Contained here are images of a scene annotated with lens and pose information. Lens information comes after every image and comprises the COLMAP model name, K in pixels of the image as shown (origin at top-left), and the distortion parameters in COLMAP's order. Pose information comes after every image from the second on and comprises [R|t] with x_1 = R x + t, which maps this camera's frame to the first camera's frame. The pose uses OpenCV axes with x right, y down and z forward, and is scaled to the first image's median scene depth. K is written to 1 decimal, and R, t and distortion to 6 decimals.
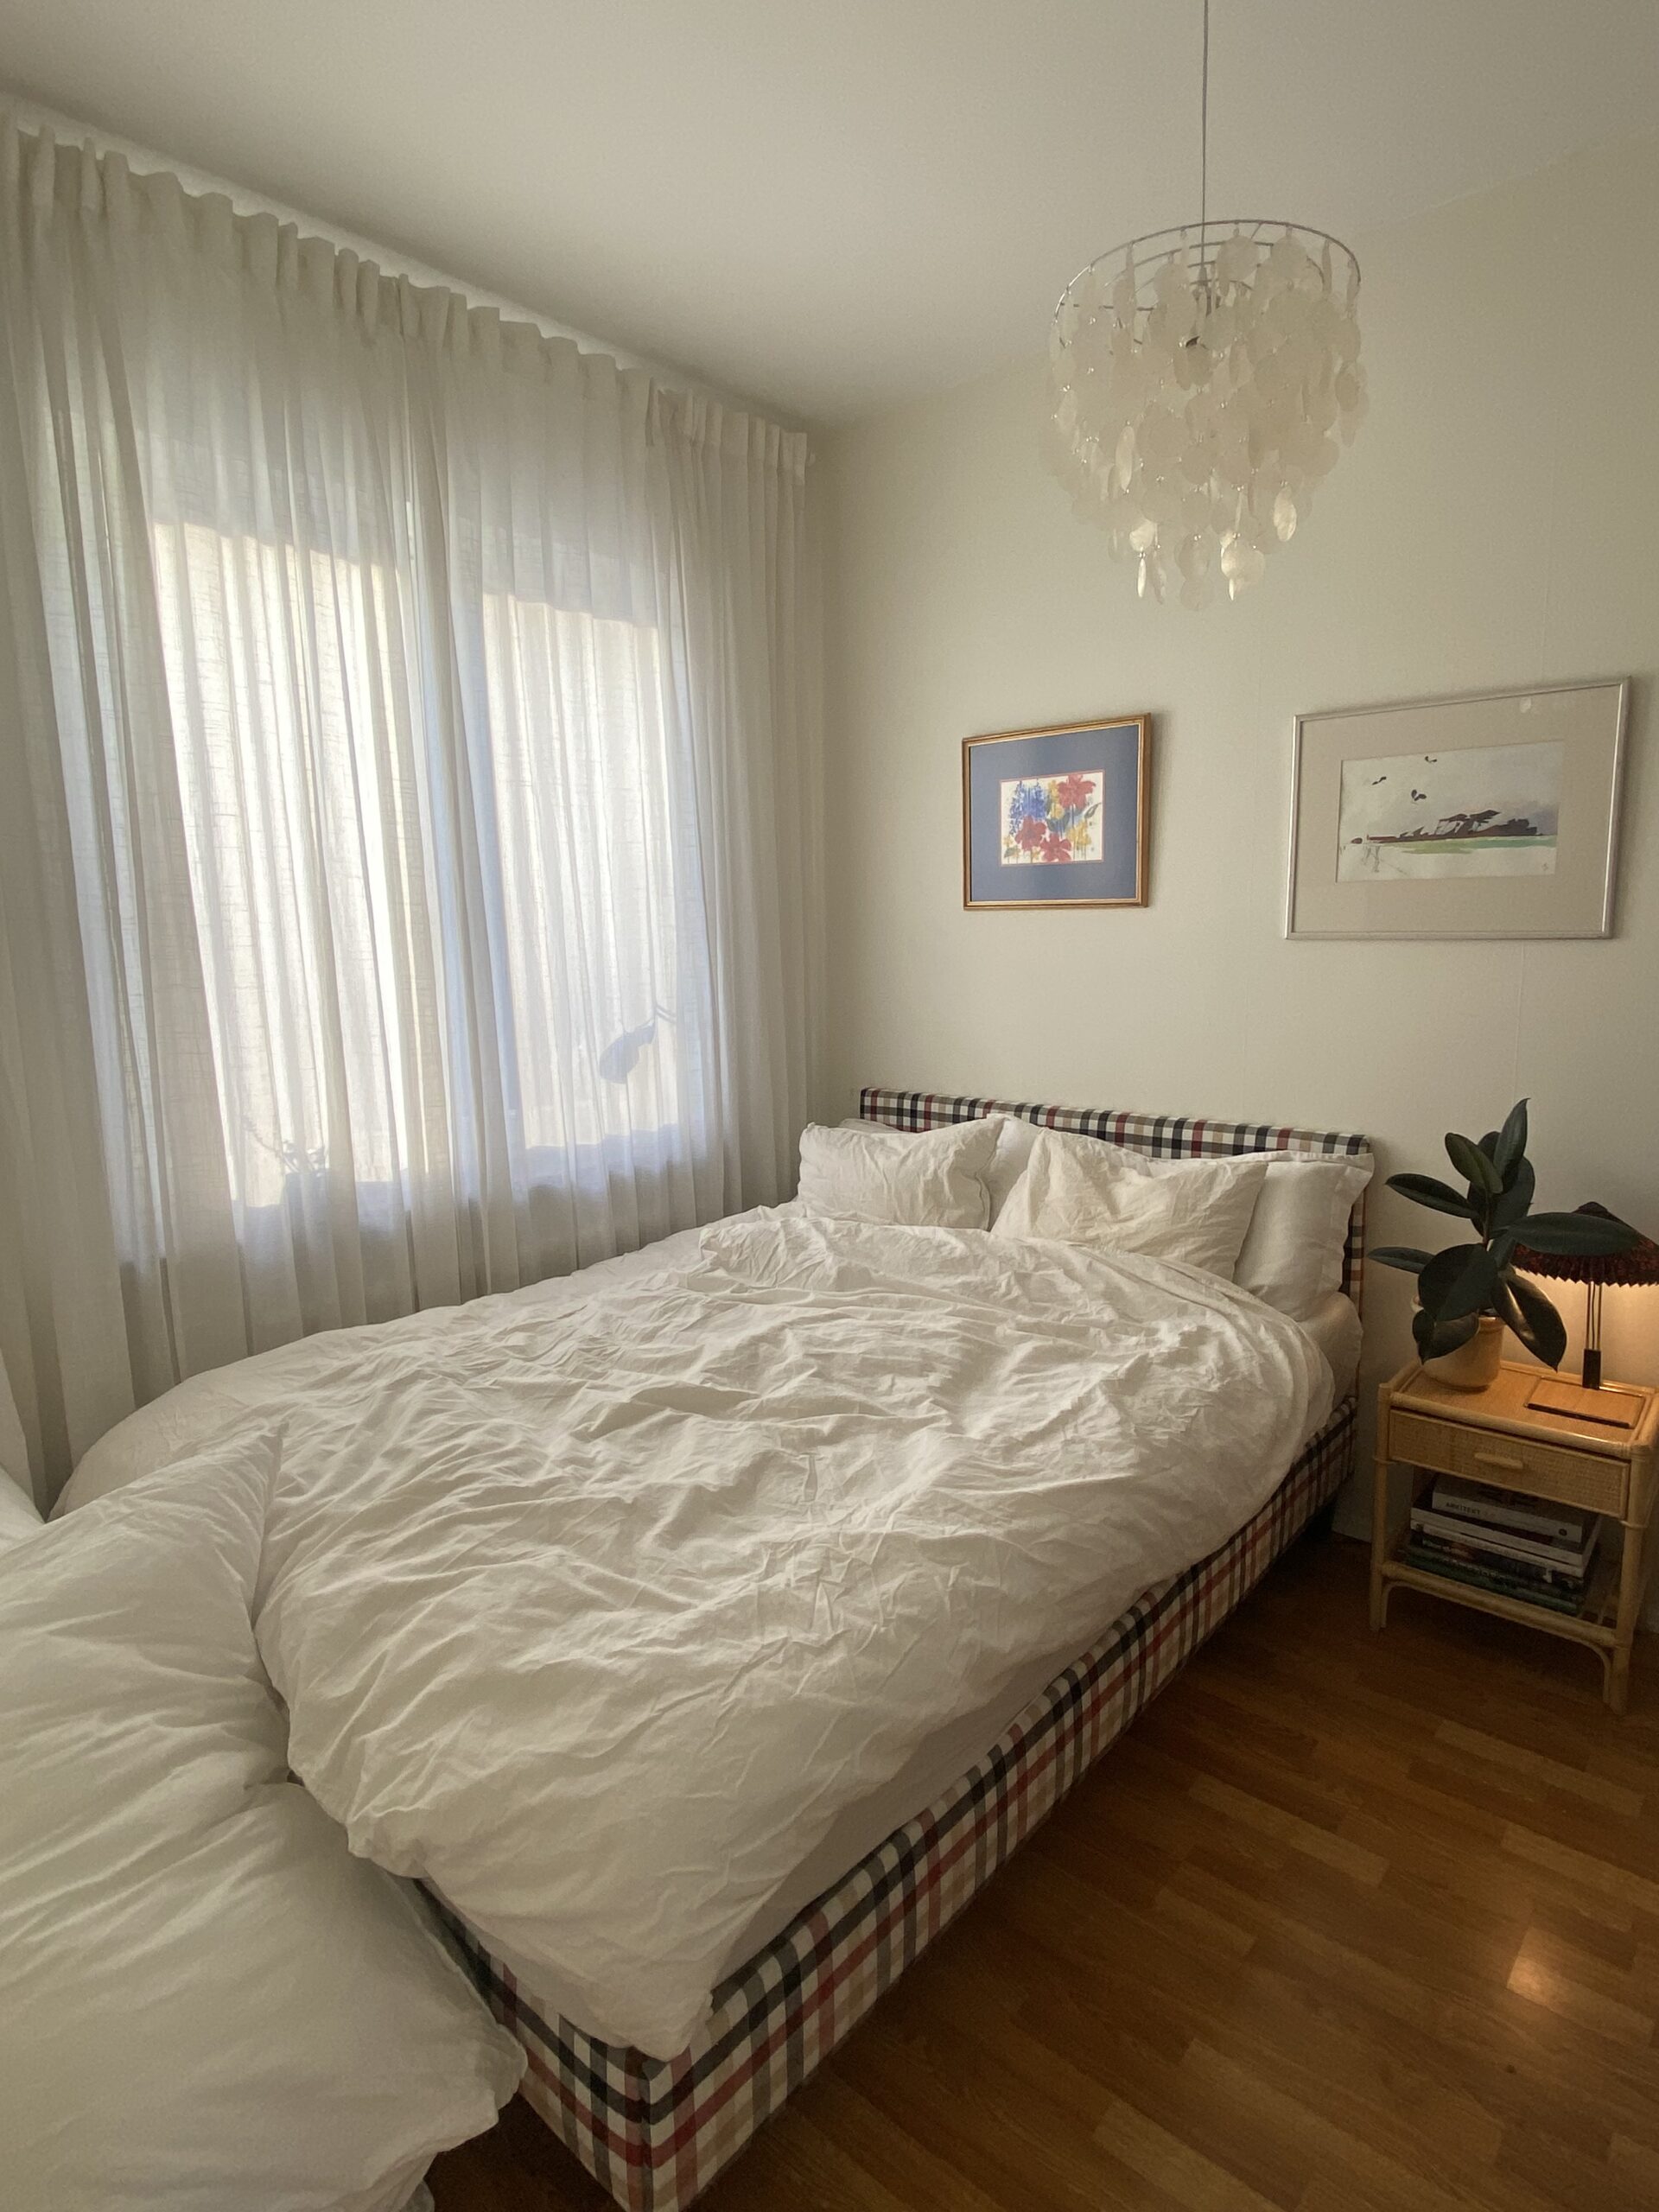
lens RADIAL K [[1145.9, 0, 858.5], [0, 1145.9, 1102.0], [0, 0, 1]] dist [0.000895, -0.012019]
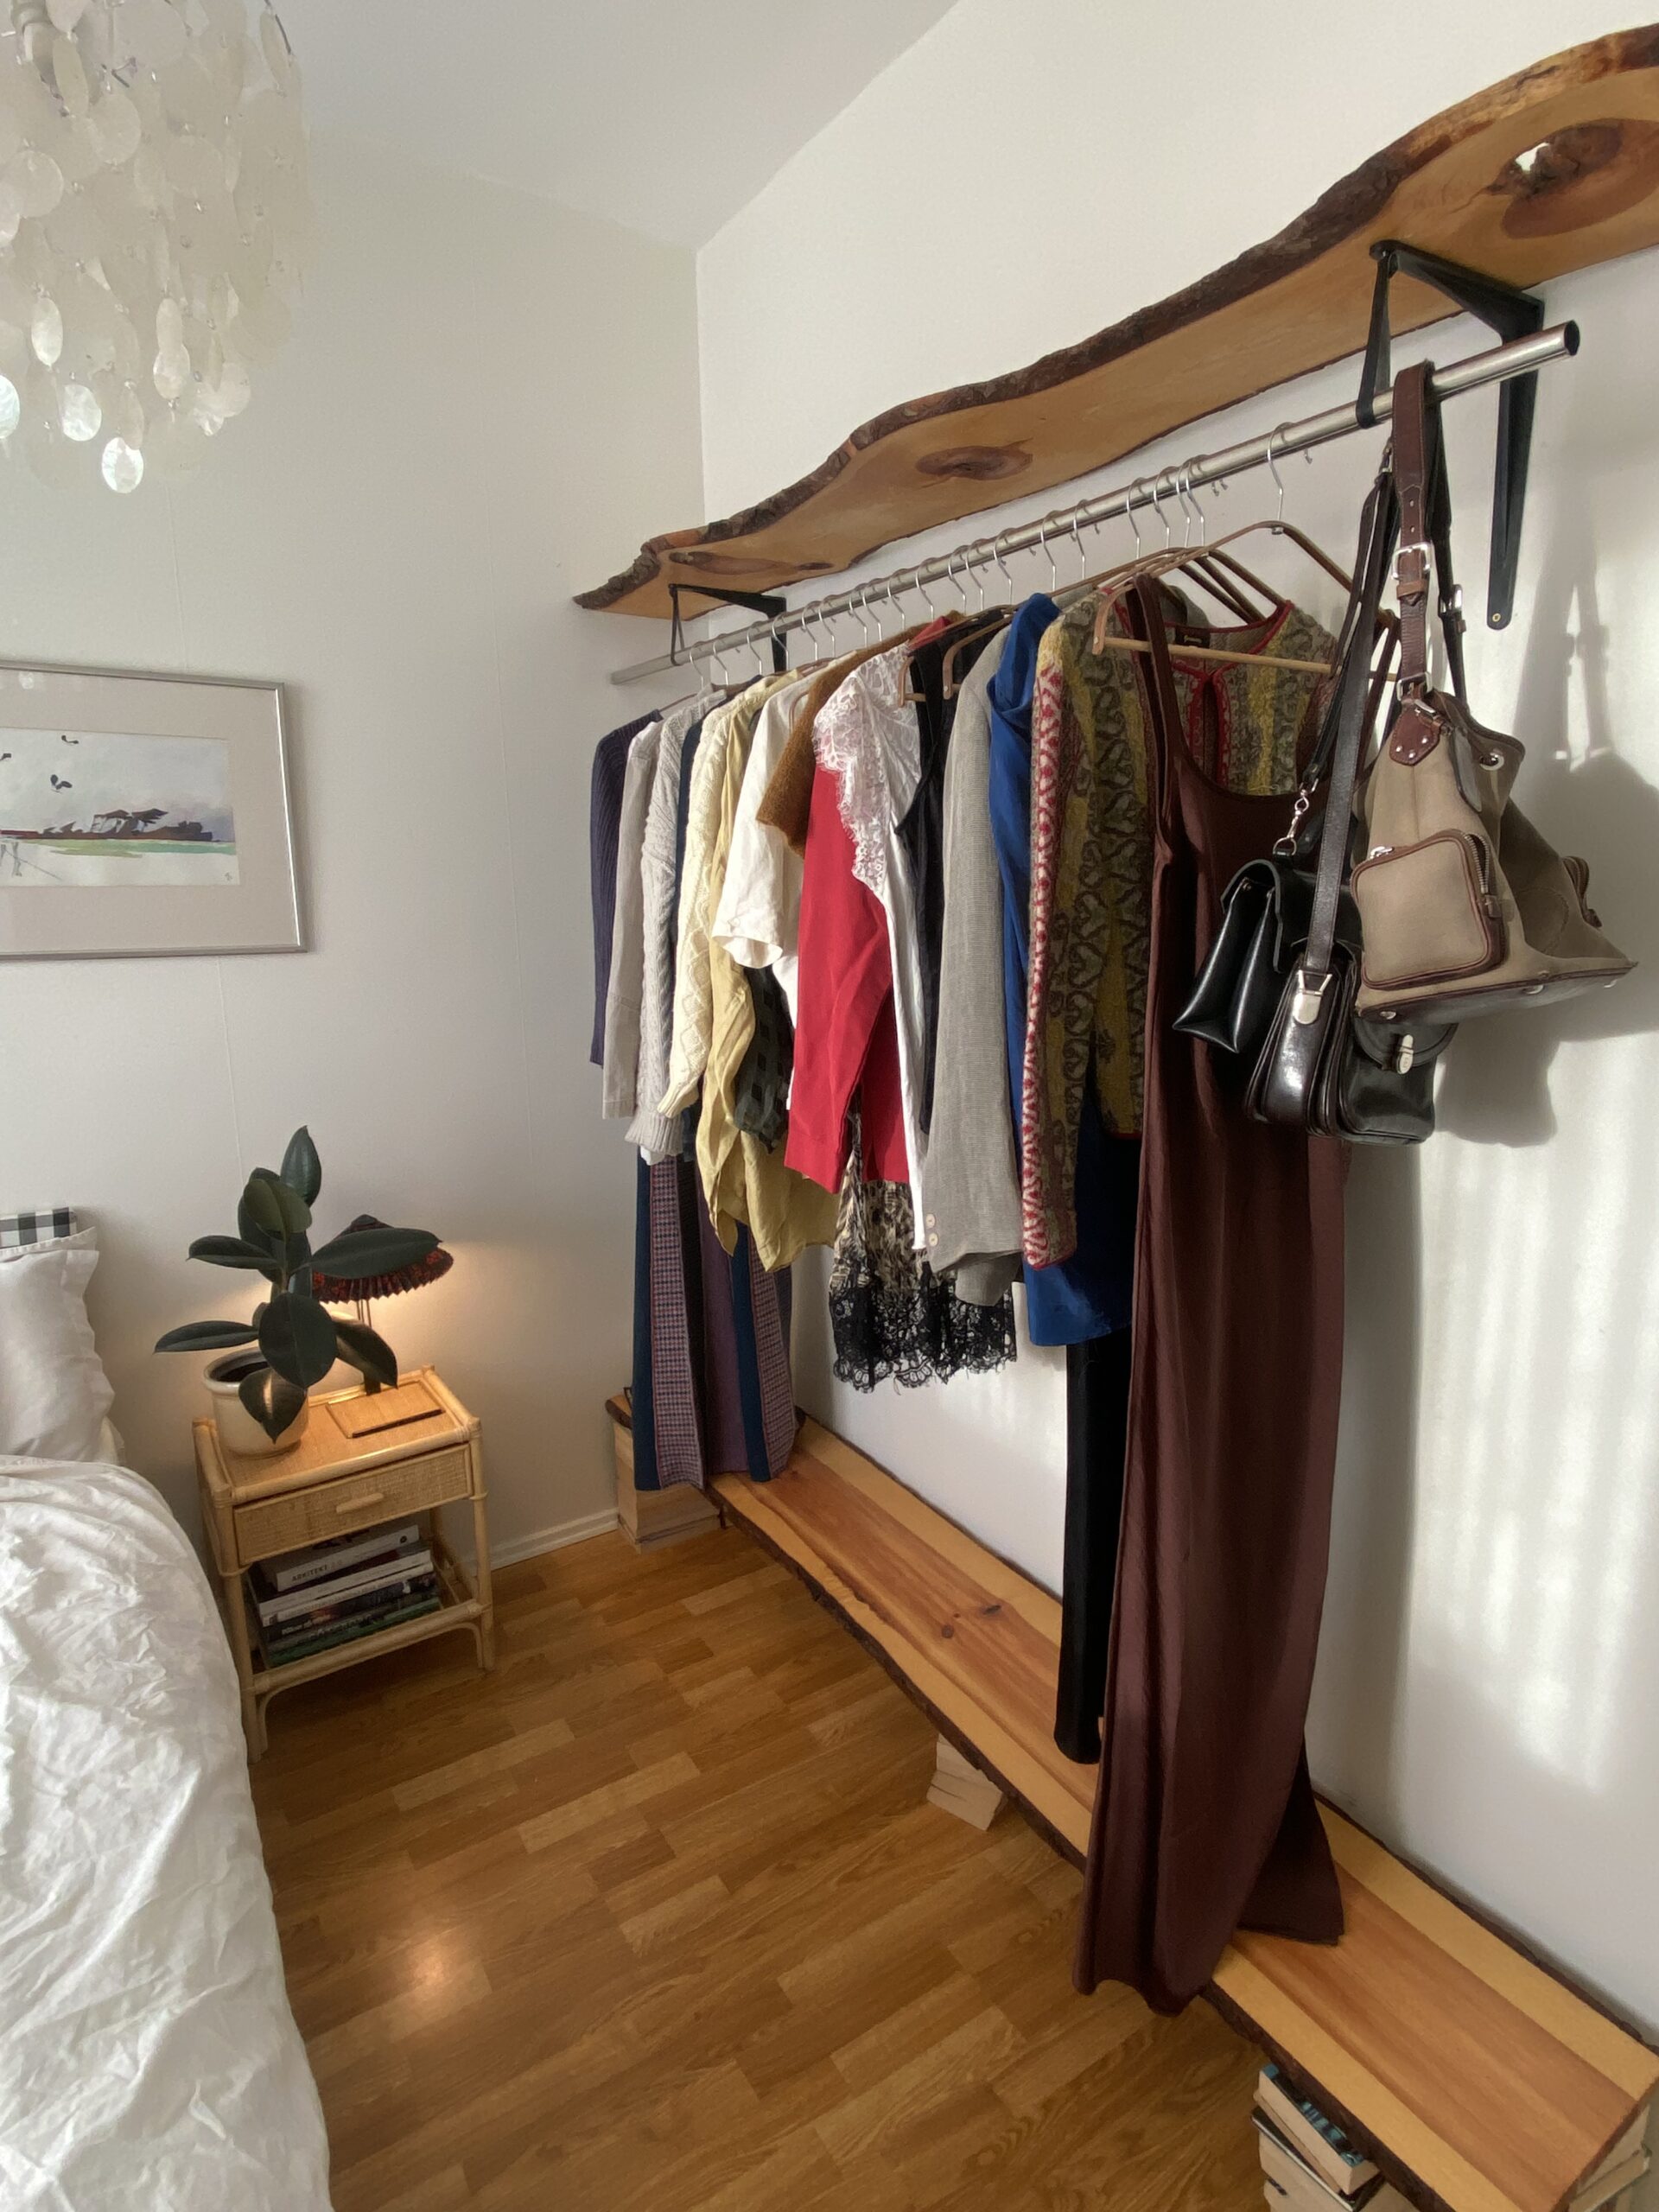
lens RADIAL K [[1145.9, 0, 858.5], [0, 1145.9, 1102.0], [0, 0, 1]] dist [0.000895, -0.012019]
pose [[0.282464, -0.160891, 0.945689, -0.166064], [0.154753, 0.980565, 0.120602, -0.062873], [-0.946713, 0.112282, 0.301873, 0.274498]]
